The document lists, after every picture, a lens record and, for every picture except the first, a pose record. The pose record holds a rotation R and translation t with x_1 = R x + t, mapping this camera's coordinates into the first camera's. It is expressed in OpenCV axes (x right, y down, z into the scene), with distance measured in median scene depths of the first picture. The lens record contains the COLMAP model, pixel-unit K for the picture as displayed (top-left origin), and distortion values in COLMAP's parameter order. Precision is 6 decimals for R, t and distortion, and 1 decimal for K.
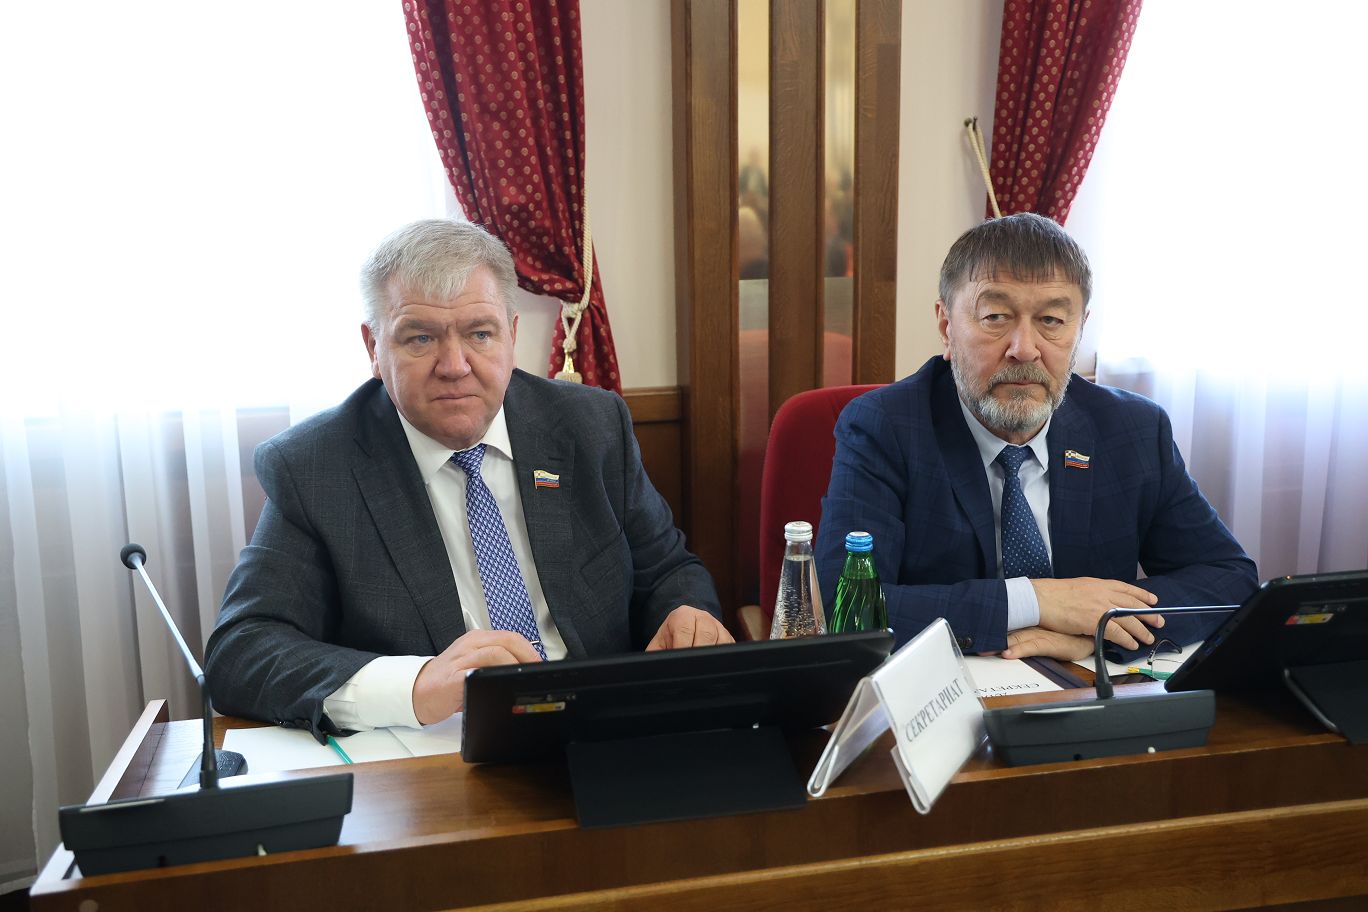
lens RADIAL K [[1325.4, 0, 686.1], [0, 1325.4, 459.8], [0, 0, 1]] dist [0.008695, 0.000000]
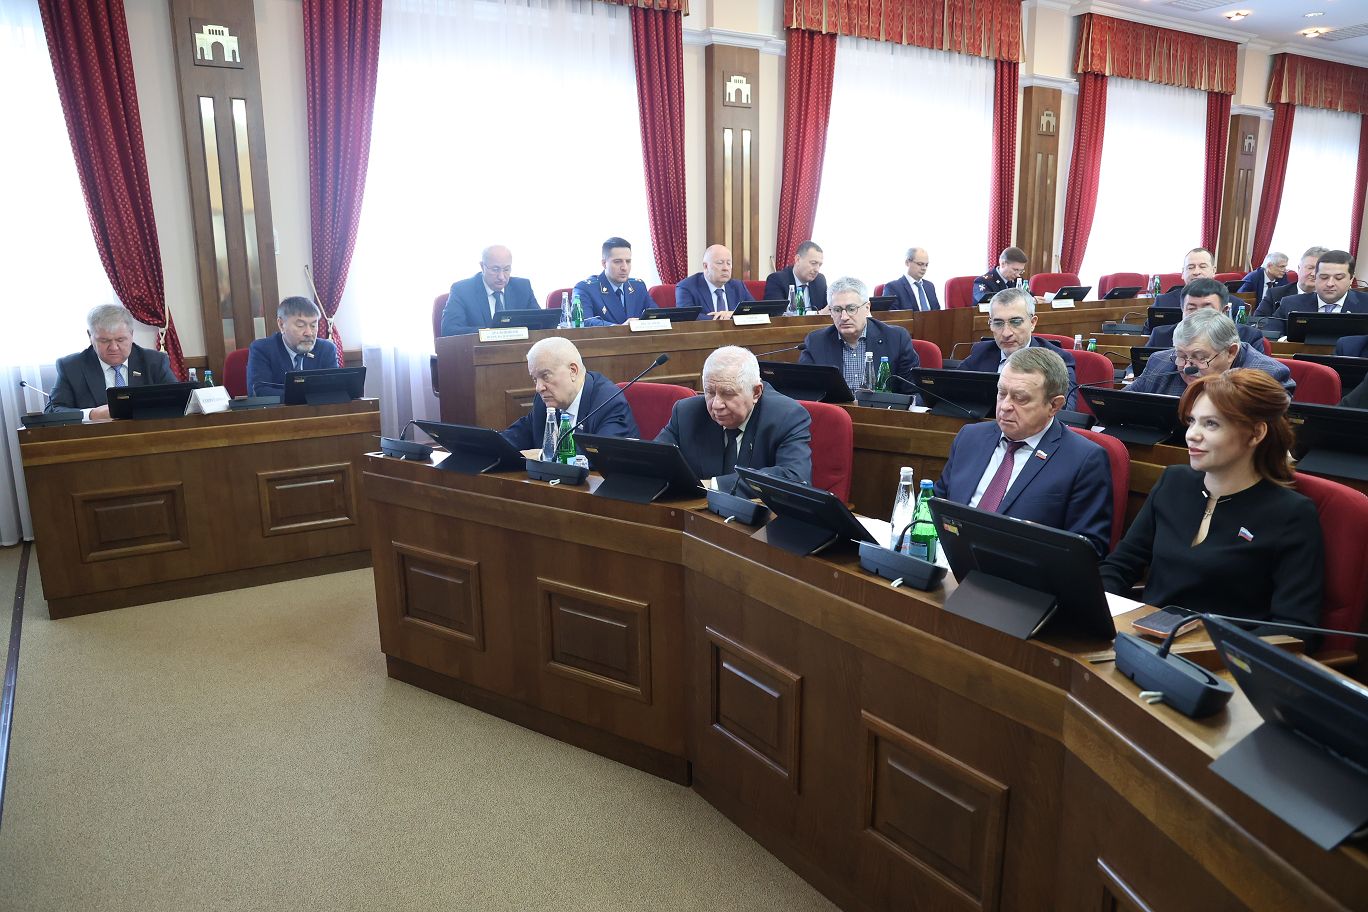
lens RADIAL K [[970.9, 0, 680.9], [0, 970.9, 450.2], [0, 0, 1]] dist [-0.010361, -0.003273]
pose [[0.949170, -0.054094, 0.310080, 0.352592], [0.049932, 0.998524, 0.021351, 0.179650], [-0.310777, -0.004783, 0.950471, -1.525720]]
